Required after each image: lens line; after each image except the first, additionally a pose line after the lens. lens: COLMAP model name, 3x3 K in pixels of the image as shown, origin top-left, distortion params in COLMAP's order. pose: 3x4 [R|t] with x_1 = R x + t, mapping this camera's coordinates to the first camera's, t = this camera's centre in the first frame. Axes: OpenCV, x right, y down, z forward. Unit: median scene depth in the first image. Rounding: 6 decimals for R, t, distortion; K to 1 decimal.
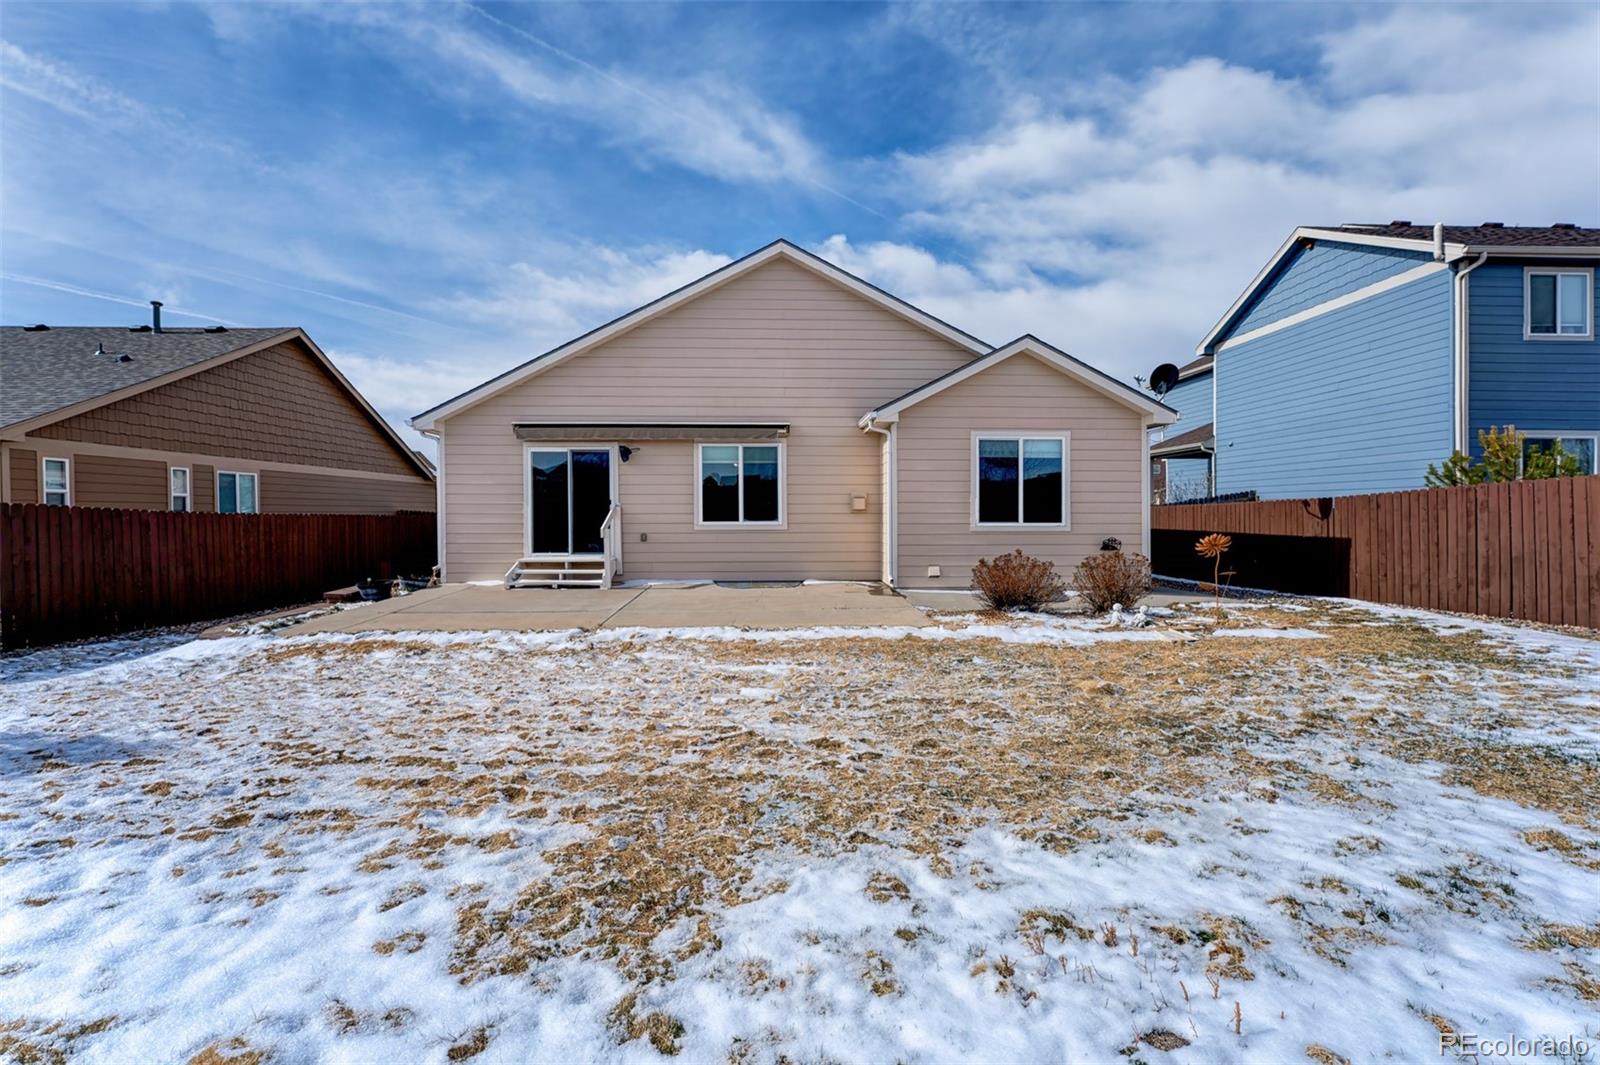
lens RADIAL K [[655.8, 0, 803.0], [0, 655.8, 523.7], [0, 0, 1]] dist [-0.003134, -0.000401]
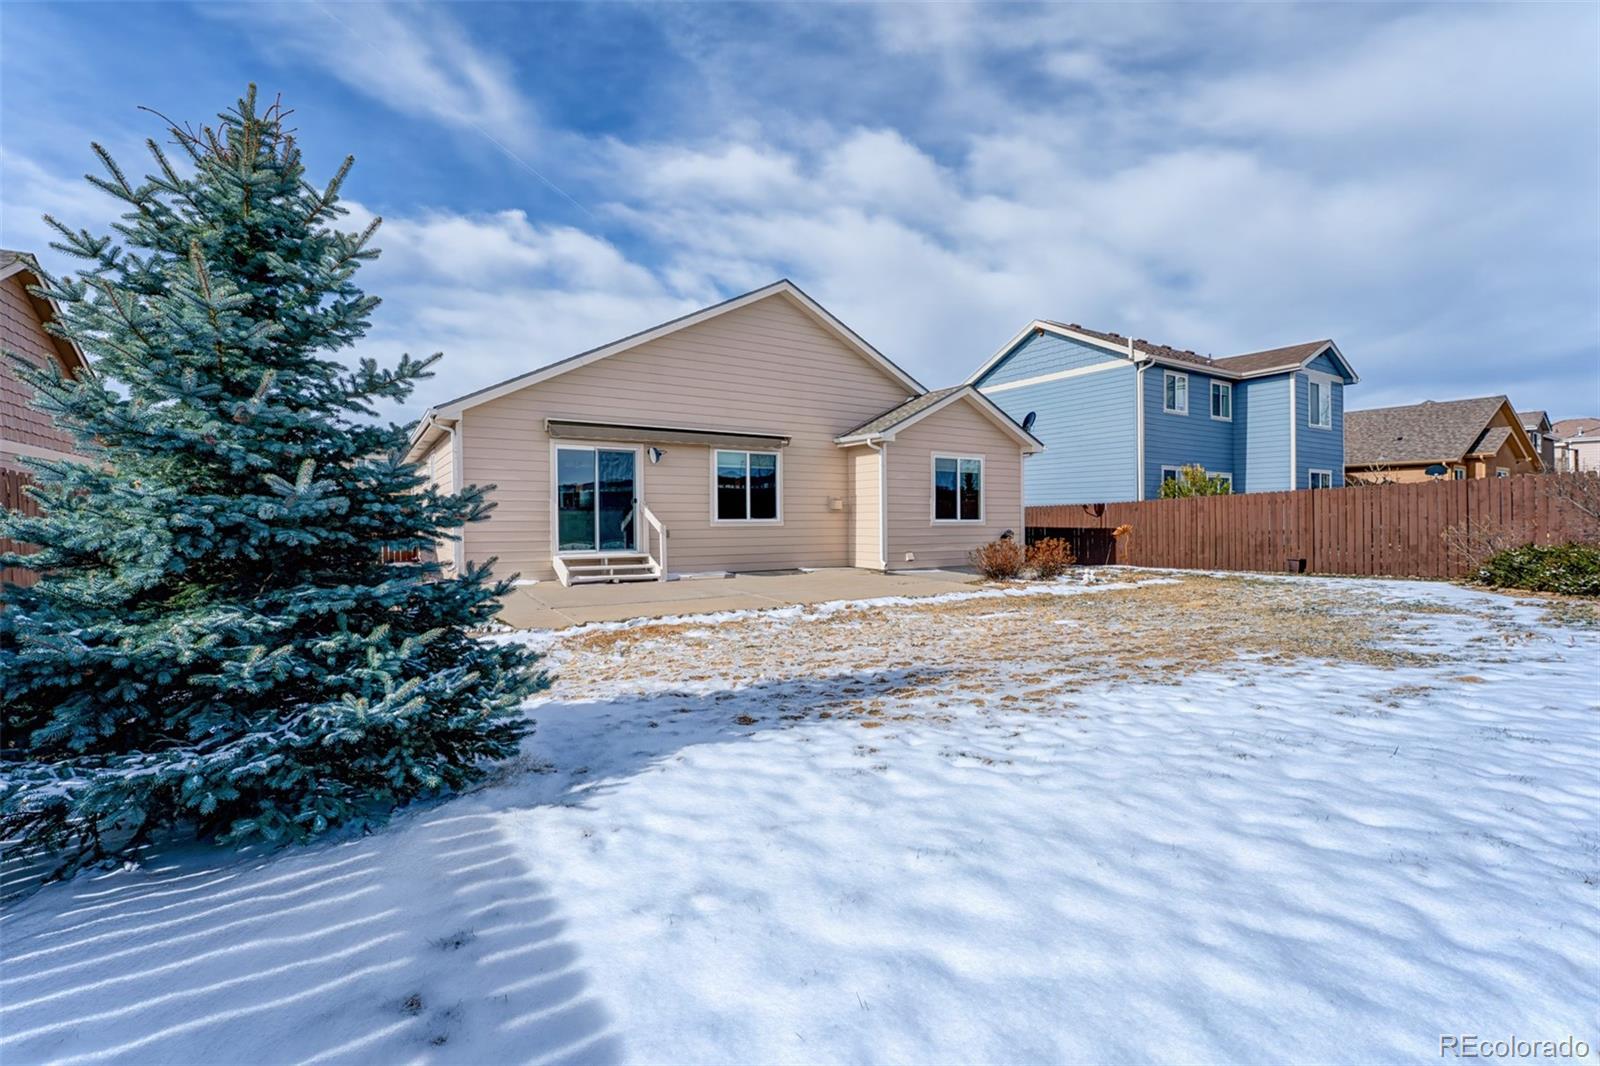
lens RADIAL K [[682.9, 0, 796.3], [0, 682.9, 526.5], [0, 0, 1]] dist [0.001654, -0.000024]
pose [[0.868053, -0.005593, 0.496439, -0.613036], [0.005237, 0.999984, 0.002108, 0.007645], [-0.496443, 0.000770, 0.868069, -0.072206]]
